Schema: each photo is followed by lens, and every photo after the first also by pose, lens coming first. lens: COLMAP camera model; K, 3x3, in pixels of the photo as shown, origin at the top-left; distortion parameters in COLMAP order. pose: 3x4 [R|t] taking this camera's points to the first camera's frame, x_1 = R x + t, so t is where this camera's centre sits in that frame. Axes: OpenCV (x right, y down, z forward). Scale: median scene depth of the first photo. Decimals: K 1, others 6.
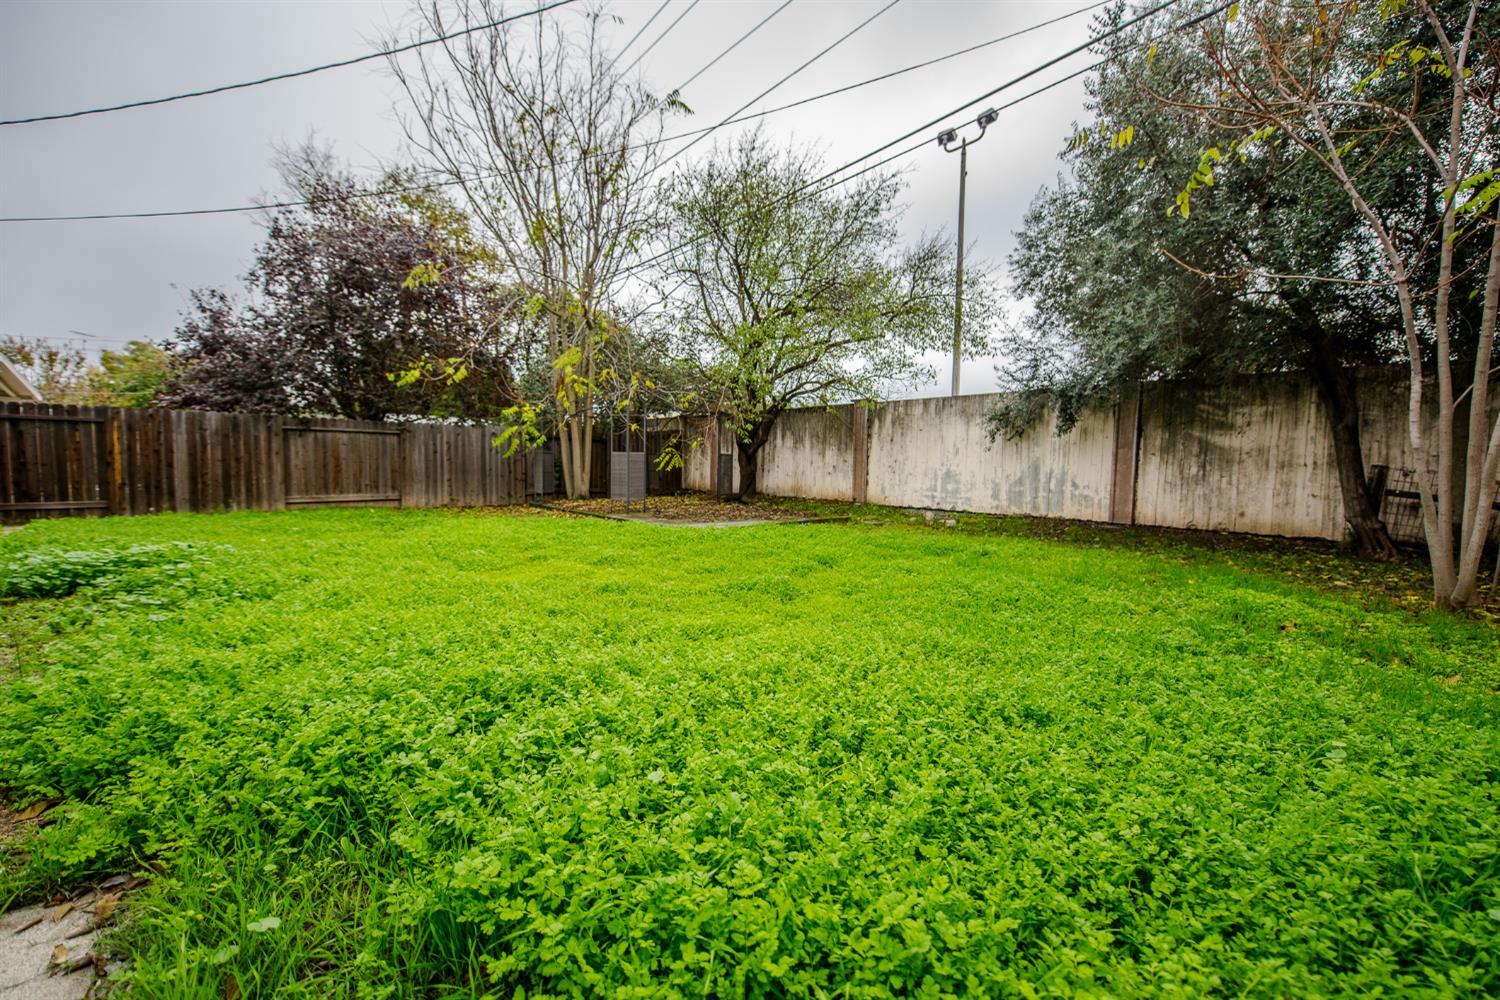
lens RADIAL K [[585.3, 0, 744.4], [0, 585.3, 499.8], [0, 0, 1]] dist [-0.009735, -0.001312]
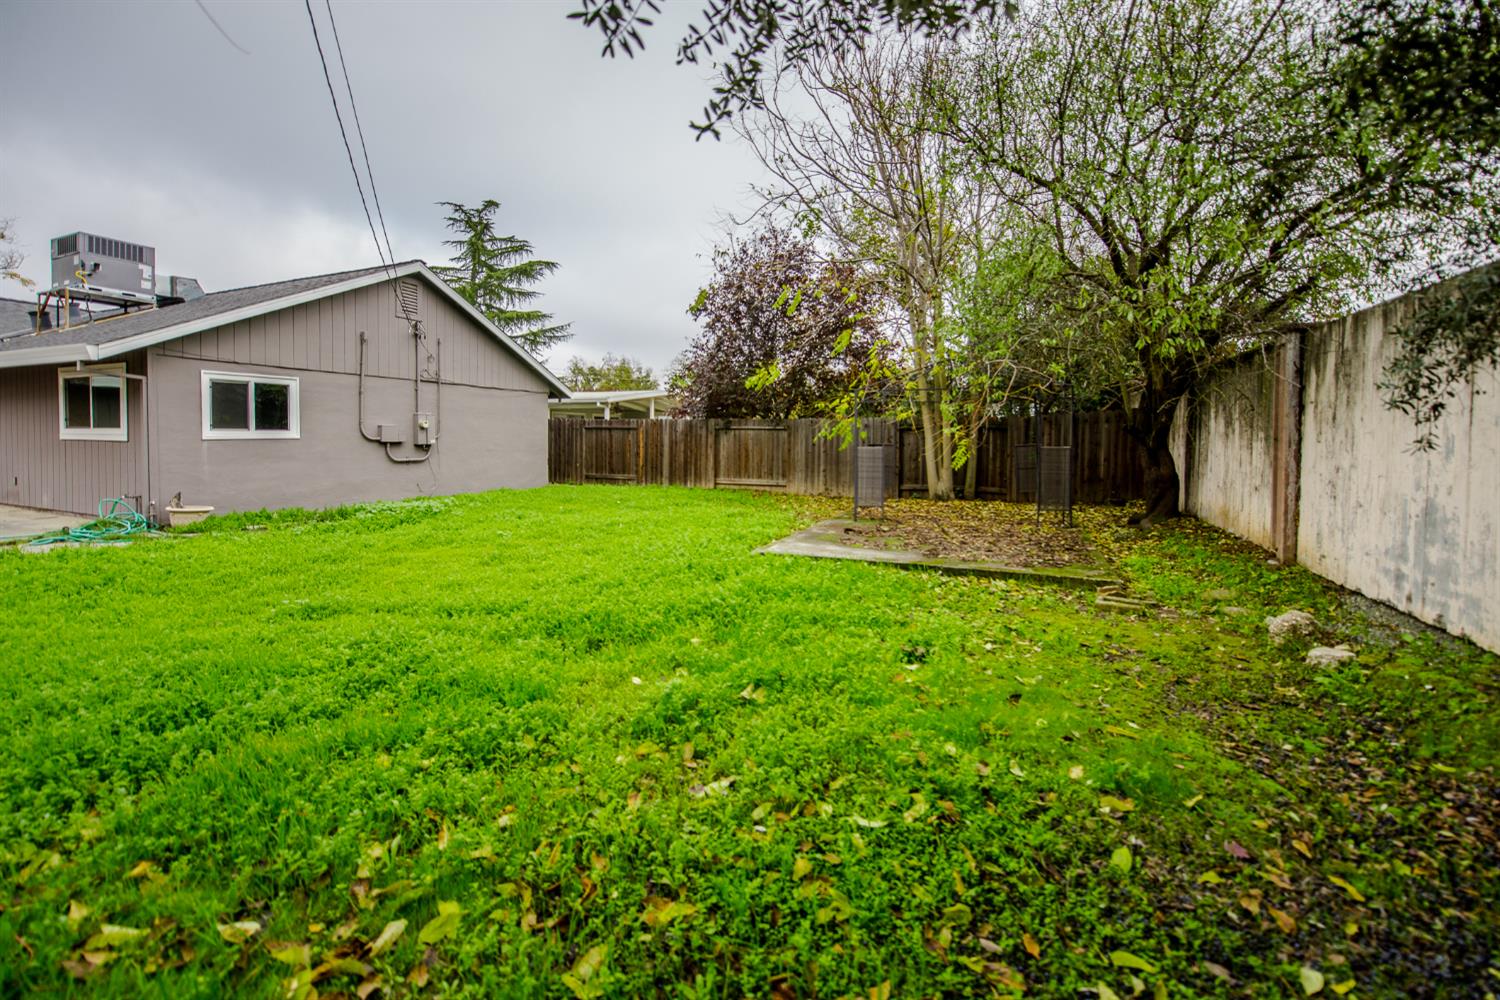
lens RADIAL K [[585.3, 0, 743.3], [0, 585.3, 459.0], [0, 0, 1]] dist [-0.009735, -0.001312]
pose [[0.420179, 0.022504, -0.907162, 0.434239], [-0.064316, 0.997917, -0.005035, -0.044462], [0.905159, 0.060461, 0.420751, 0.456146]]
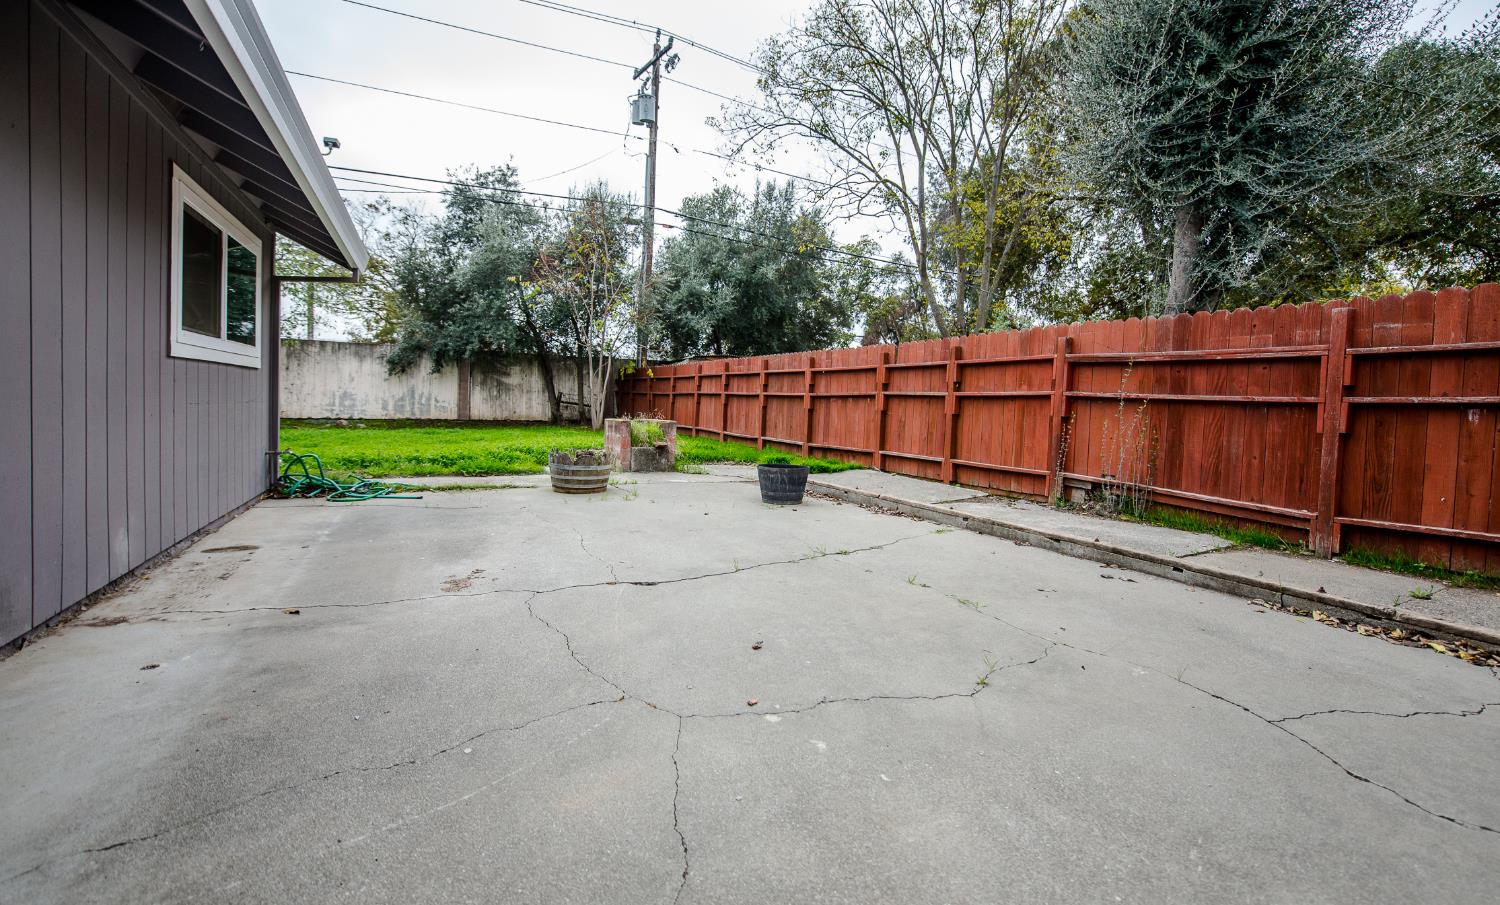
lens RADIAL K [[609.3, 0, 798.7], [0, 609.3, 421.3], [0, 0, 1]] dist [-0.000043, 0.000209]
pose [[0.221401, -0.037675, 0.974455, -0.859579], [0.040828, 0.998735, 0.029337, 0.024214], [-0.974328, 0.033290, 0.222659, -0.440921]]
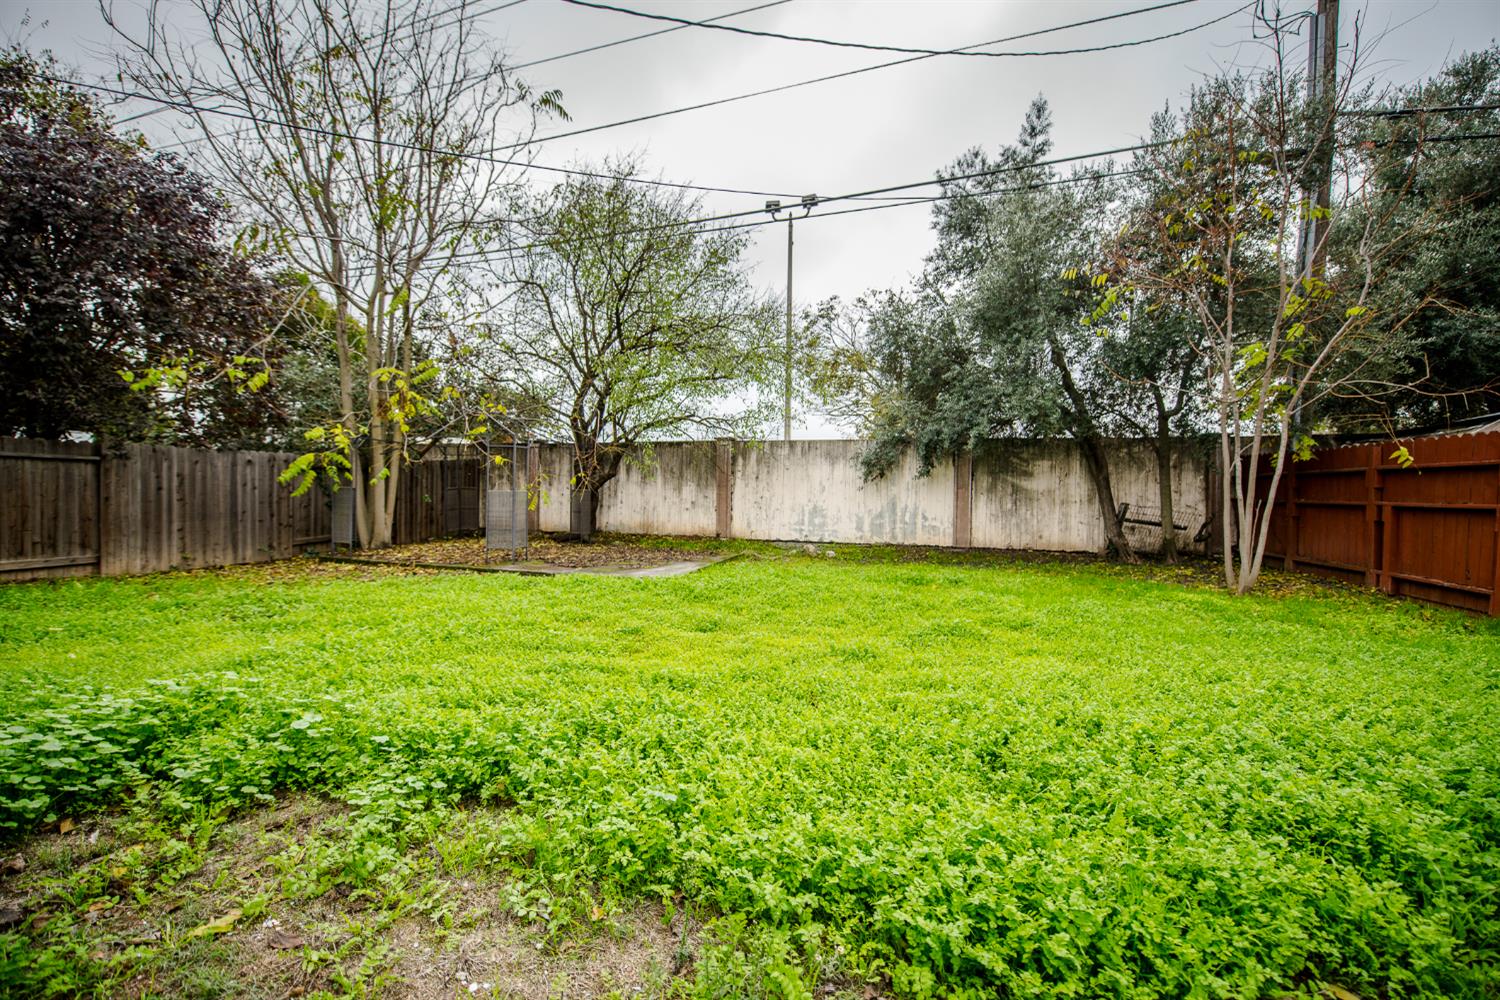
lens RADIAL K [[585.3, 0, 754.9], [0, 585.3, 497.2], [0, 0, 1]] dist [-0.009735, -0.001312]
pose [[0.858756, -0.007236, 0.512334, -0.305440], [0.032573, 0.998649, -0.040492, -0.024559], [-0.511349, 0.051461, 0.857831, 0.095377]]
